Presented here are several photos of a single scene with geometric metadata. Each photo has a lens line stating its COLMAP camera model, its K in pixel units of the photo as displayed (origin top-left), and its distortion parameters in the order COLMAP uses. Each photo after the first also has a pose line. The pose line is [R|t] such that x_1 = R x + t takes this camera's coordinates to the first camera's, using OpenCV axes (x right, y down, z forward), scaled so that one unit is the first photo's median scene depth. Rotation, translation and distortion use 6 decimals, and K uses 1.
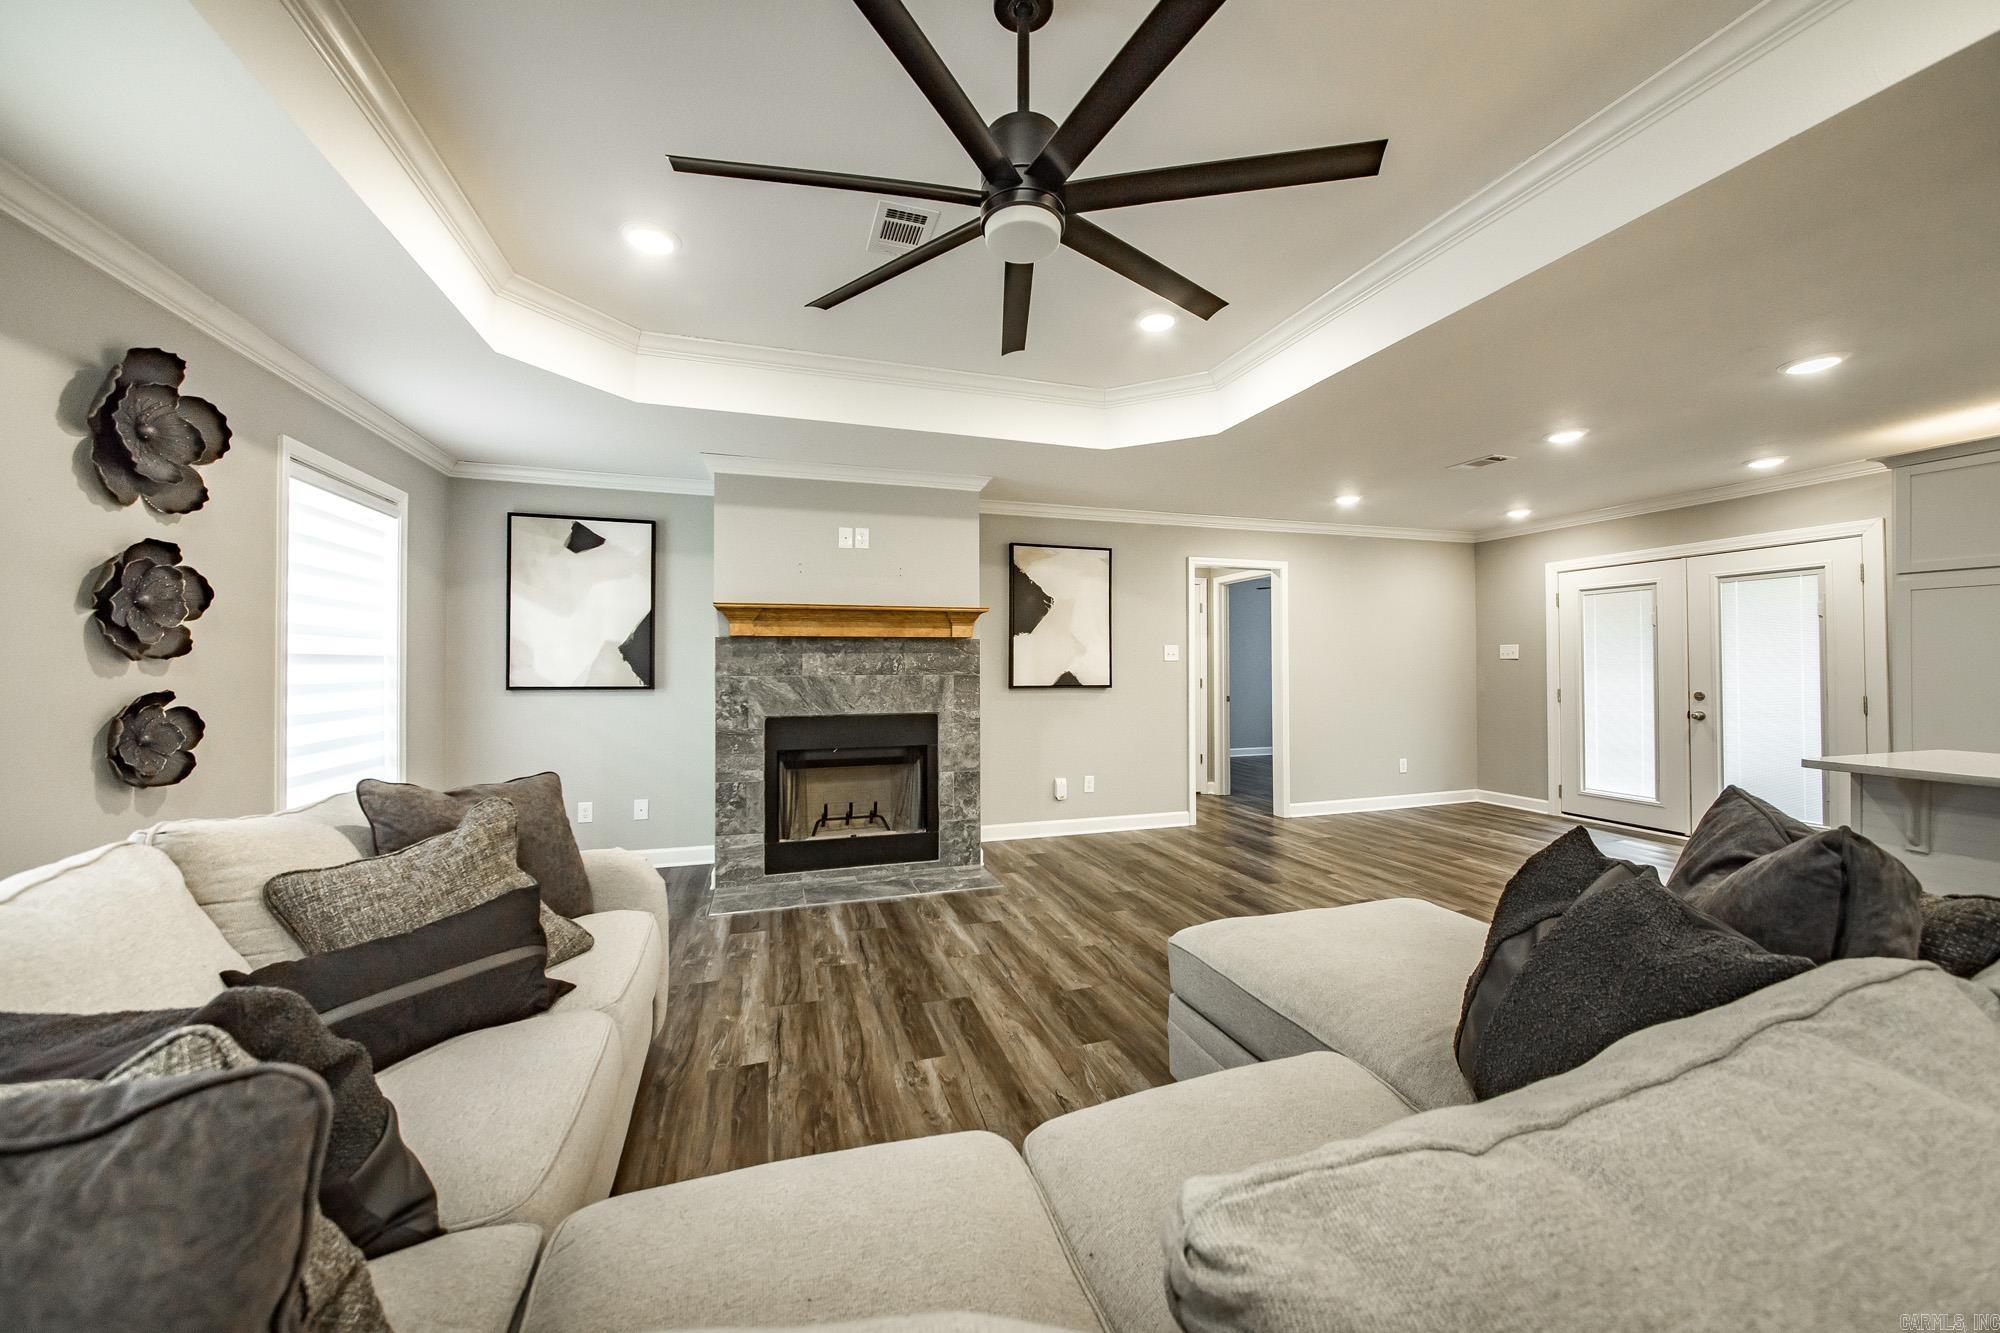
lens RADIAL K [[736.1, 0, 991.6], [0, 736.1, 657.1], [0, 0, 1]] dist [-0.007382, 0.000722]
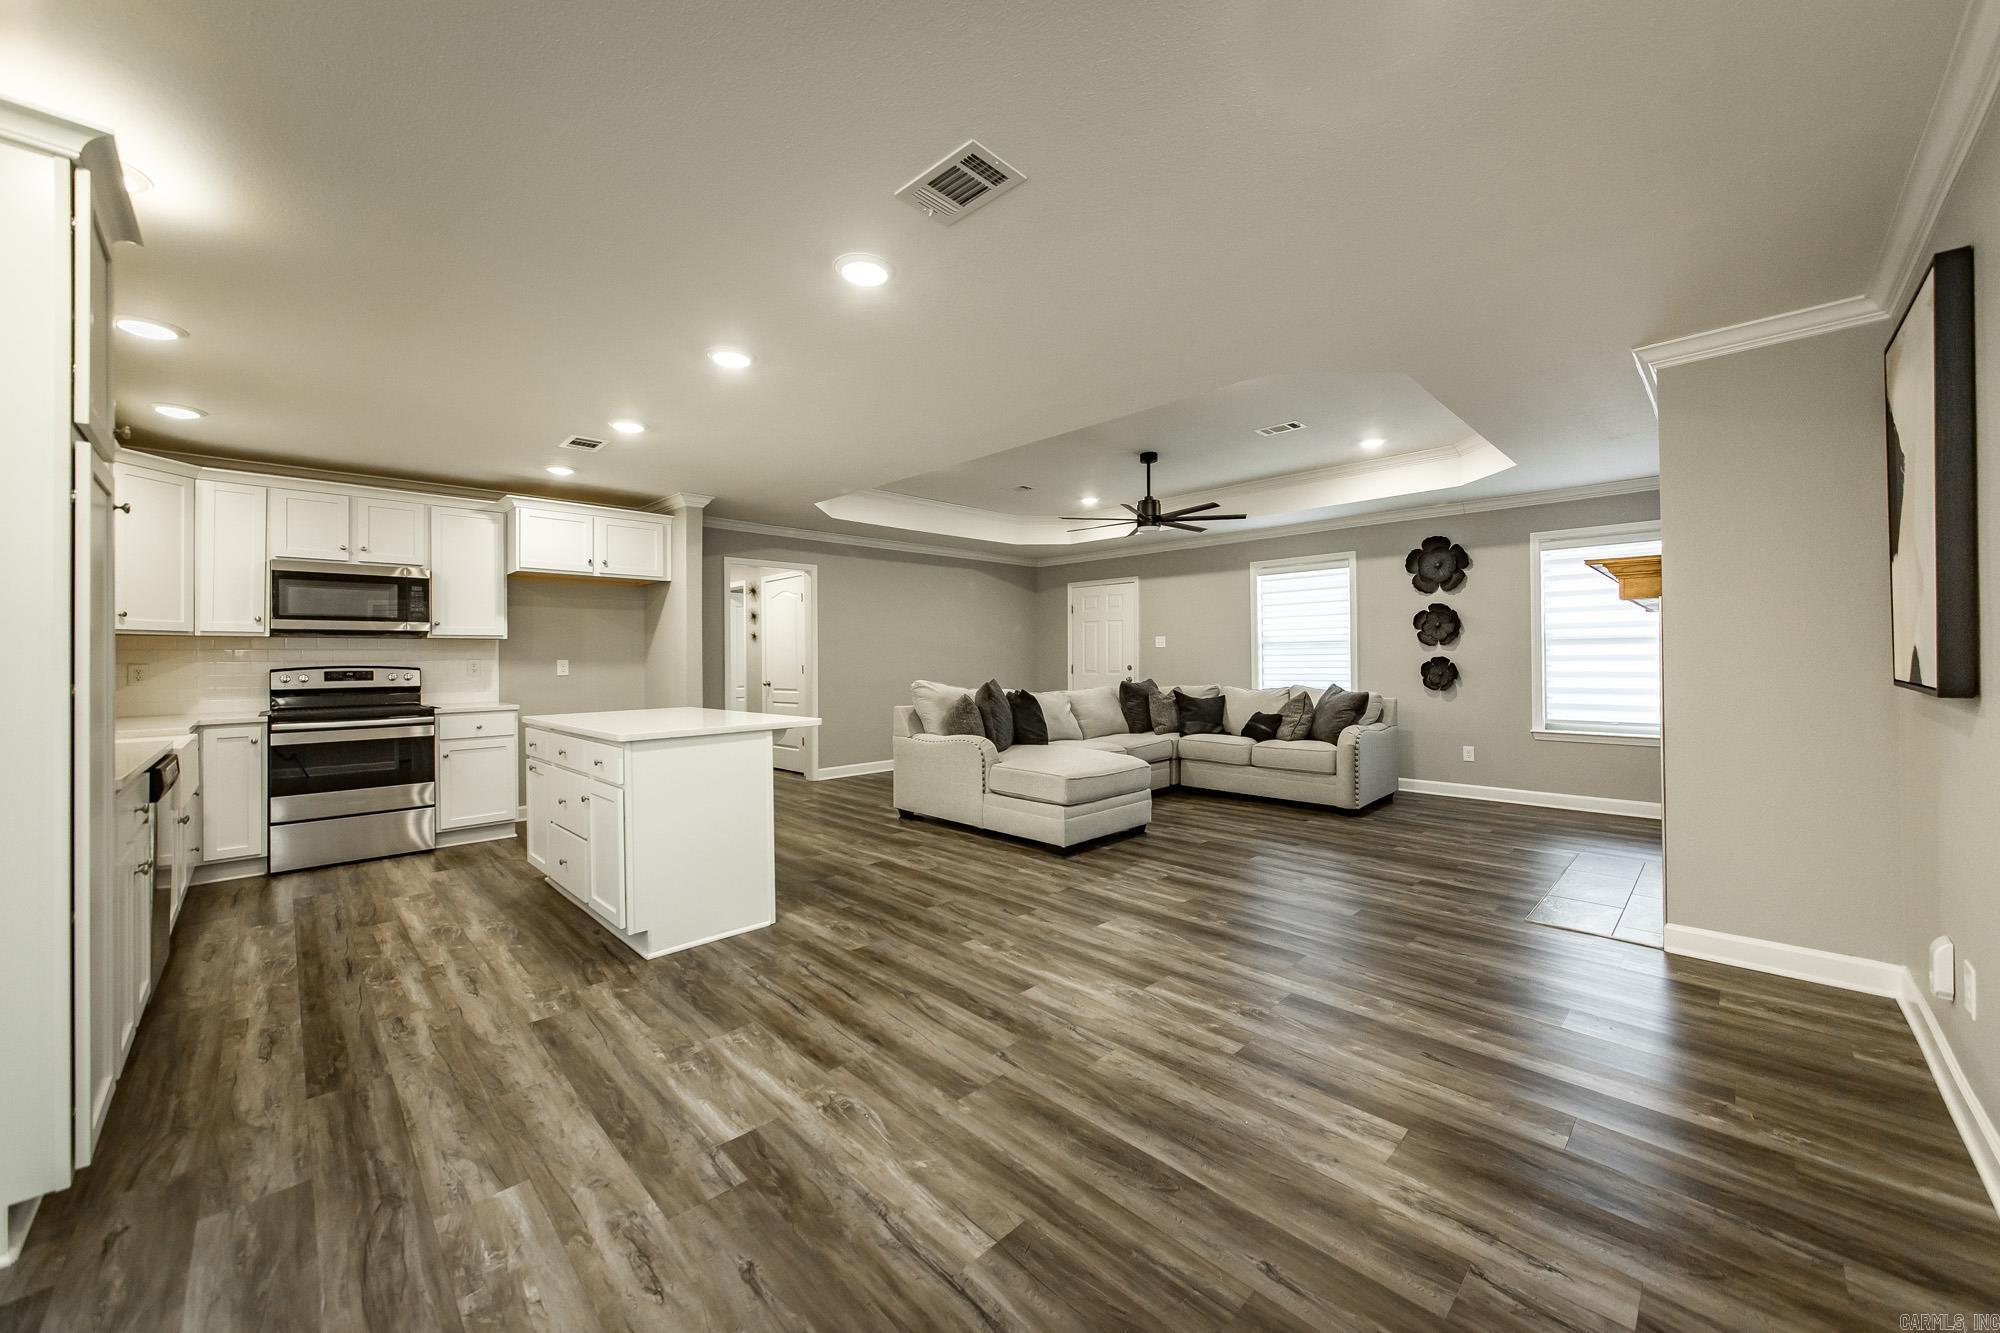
lens RADIAL K [[735.8, 0, 1025.4], [0, 735.8, 649.6], [0, 0, 1]] dist [-0.014892, 0.000264]
pose [[-0.868443, 0.004860, -0.495764, 0.819381], [0.018751, 0.999558, -0.023048, 0.028142], [0.495434, -0.029312, -0.868151, 1.342804]]
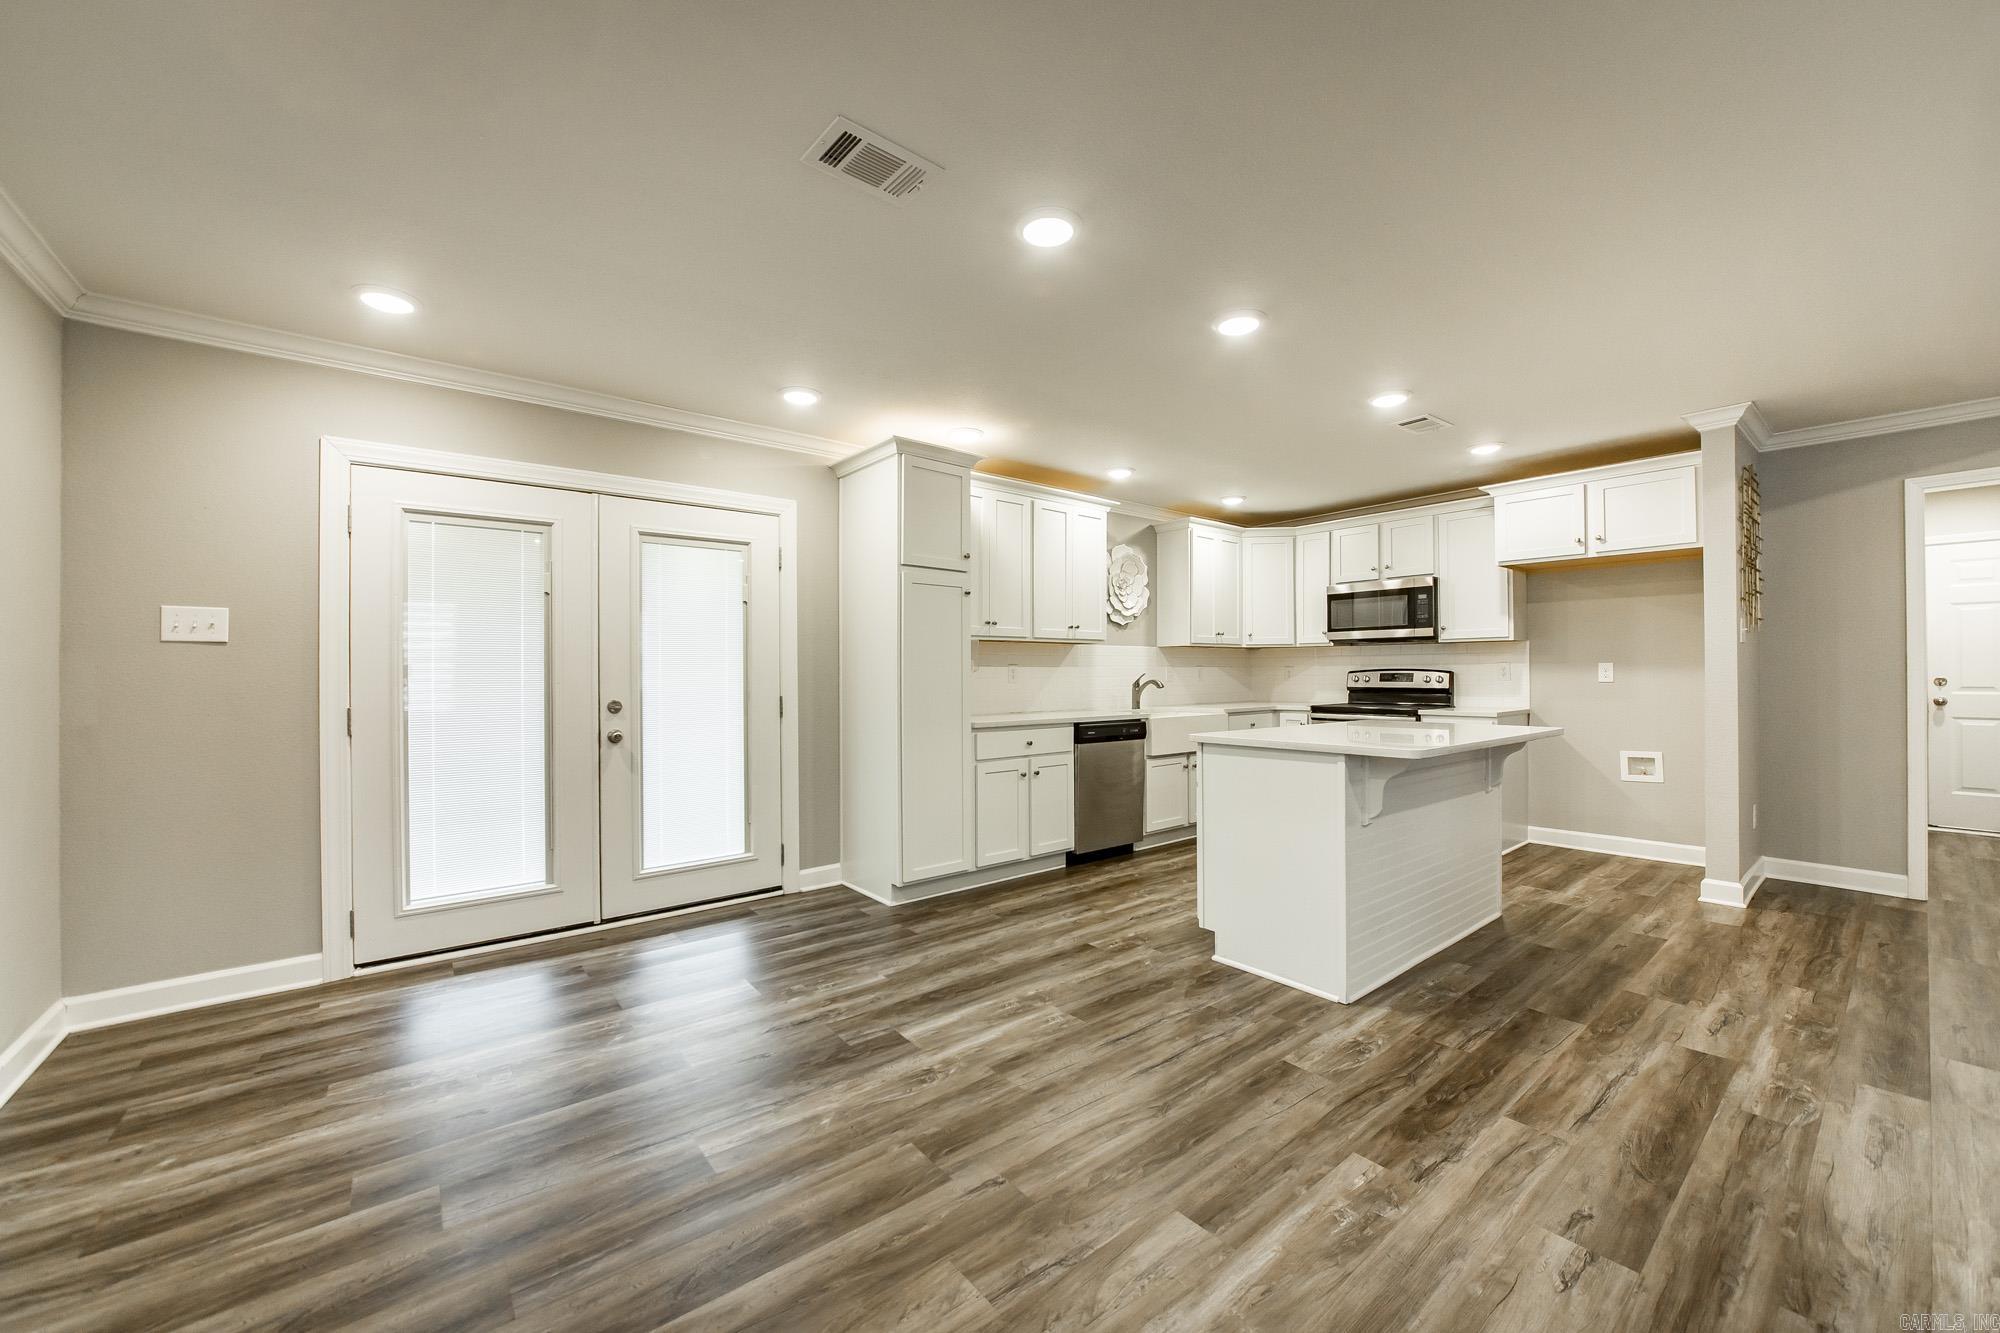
lens RADIAL K [[760.3, 0, 981.2], [0, 760.3, 672.0], [0, 0, 1]] dist [-0.021220, -0.000178]
pose [[-0.363734, 0.004838, 0.931490, 0.235126], [-0.006005, 0.999954, -0.007538, 0.028035], [-0.931484, -0.008335, -0.363688, 1.054566]]
